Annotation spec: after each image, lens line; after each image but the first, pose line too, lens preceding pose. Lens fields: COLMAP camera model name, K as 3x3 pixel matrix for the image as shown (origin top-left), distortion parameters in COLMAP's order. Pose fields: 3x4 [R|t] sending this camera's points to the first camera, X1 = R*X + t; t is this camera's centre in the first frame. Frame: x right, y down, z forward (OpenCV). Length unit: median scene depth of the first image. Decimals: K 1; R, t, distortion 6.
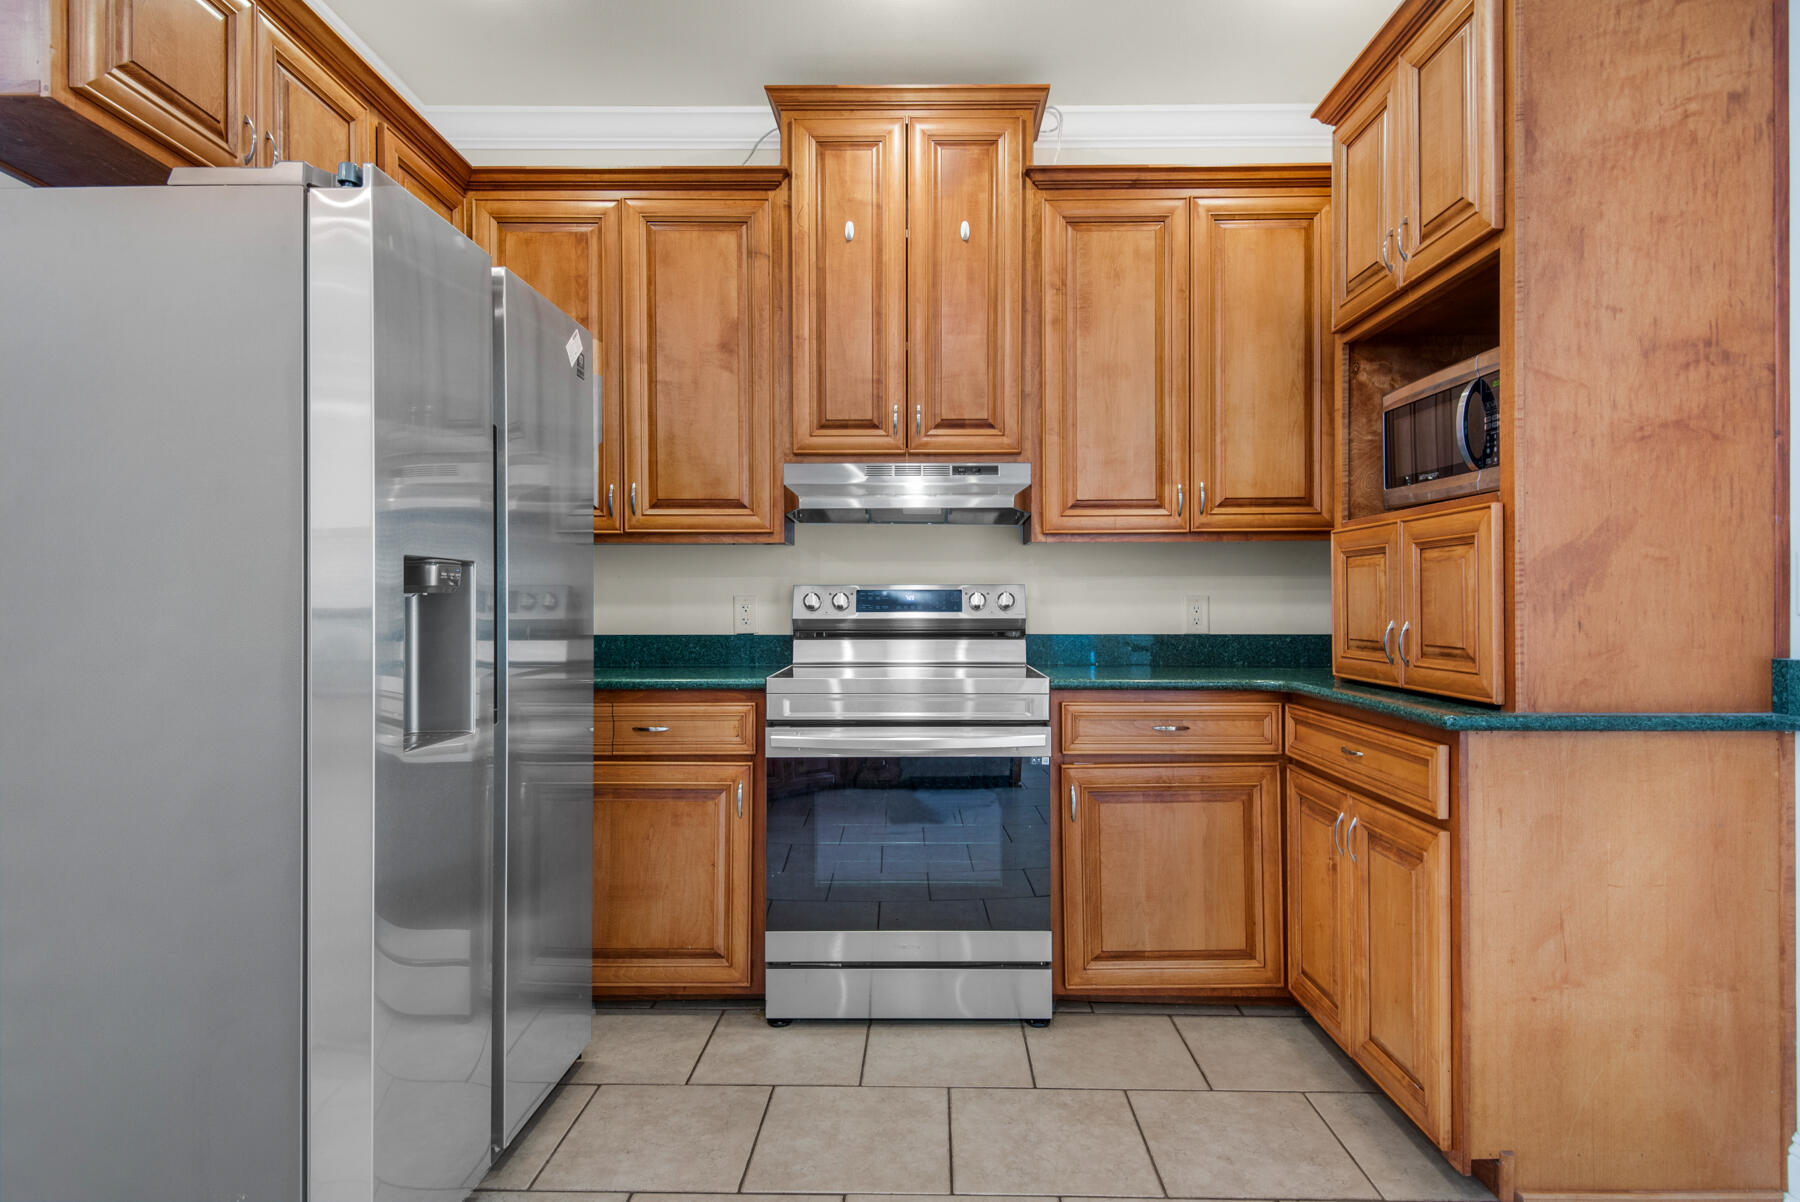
lens RADIAL K [[950.2, 0, 900.0], [0, 950.2, 601.0], [0, 0, 1]] dist [0.039794, -0.026834]
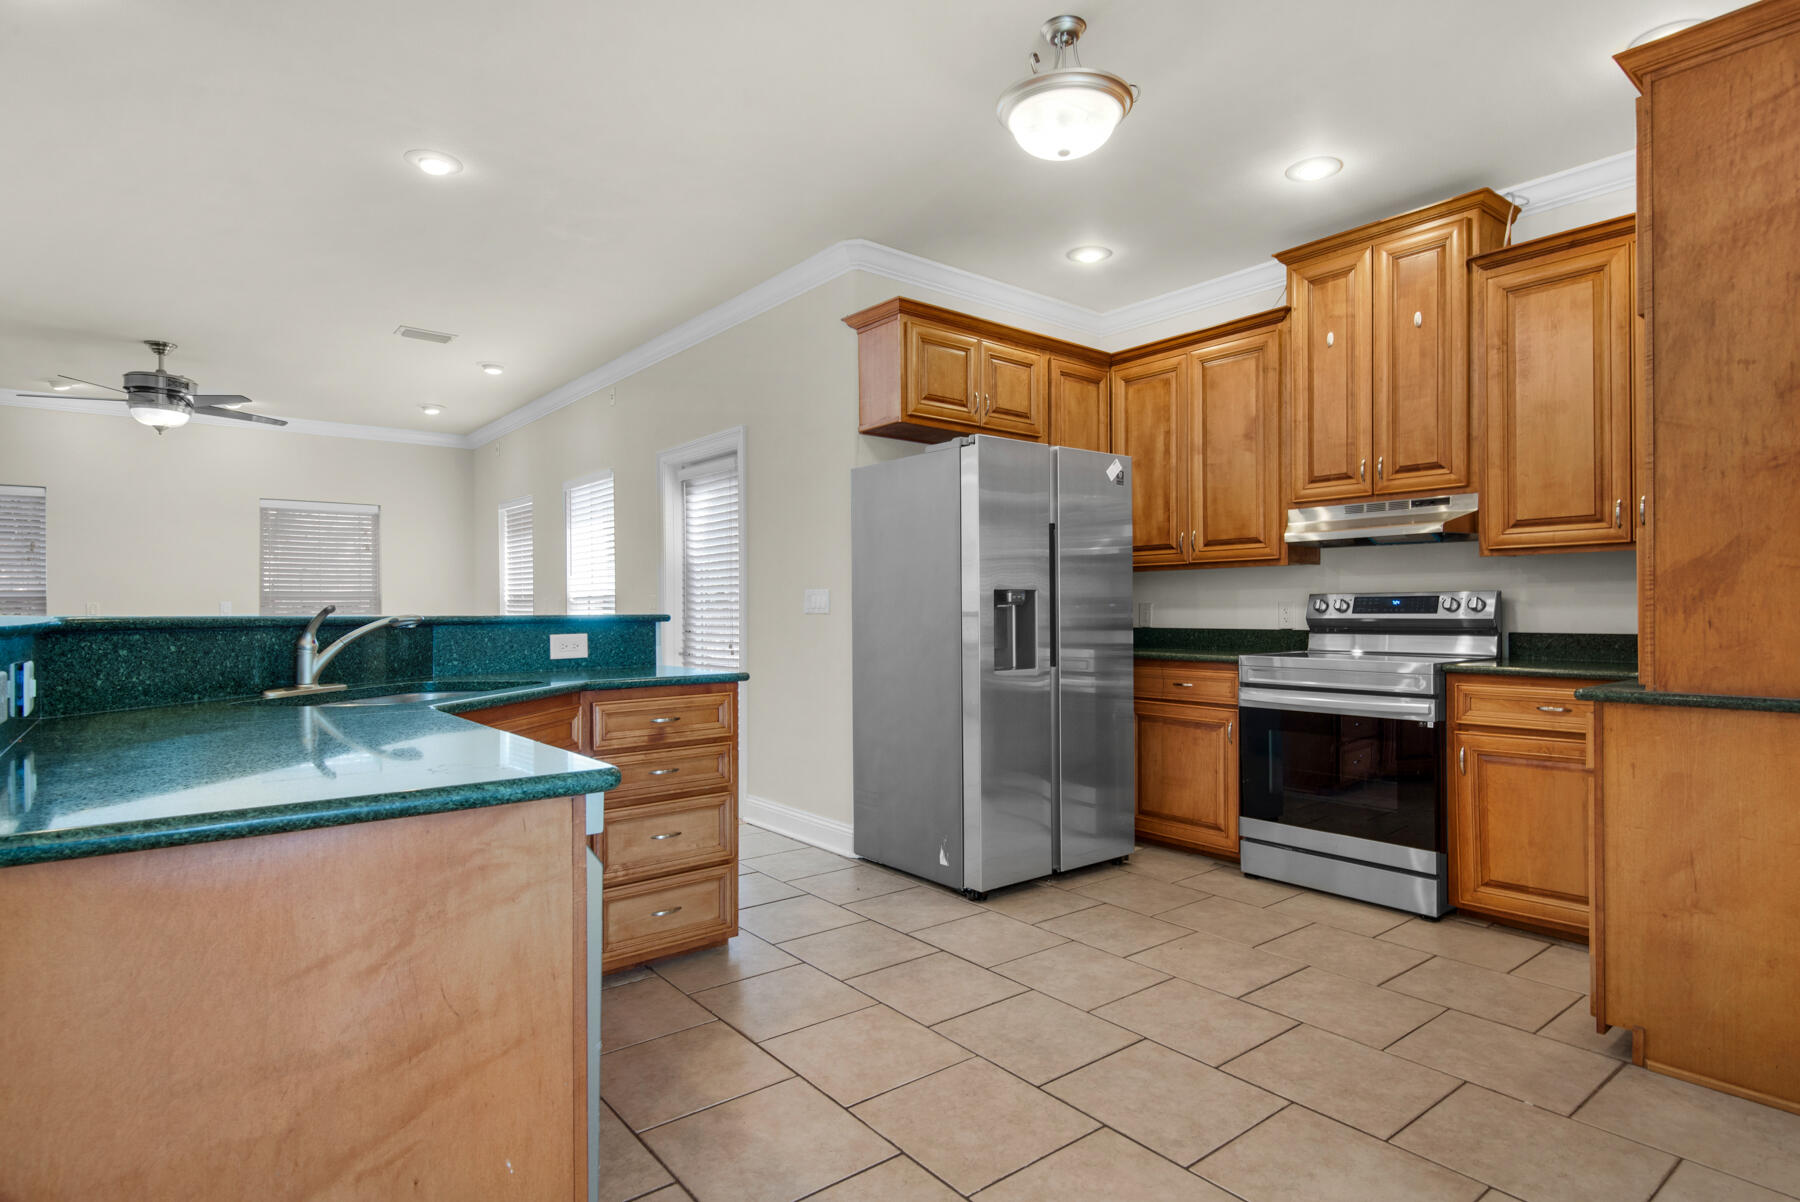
lens RADIAL K [[951.6, 0, 906.0], [0, 951.6, 612.6], [0, 0, 1]] dist [0.039147, -0.026064]
pose [[0.636069, -0.000657, -0.771632, 0.729038], [0.007975, 0.999952, 0.005722, -0.002833], [0.771591, -0.009794, 0.636043, -0.425837]]
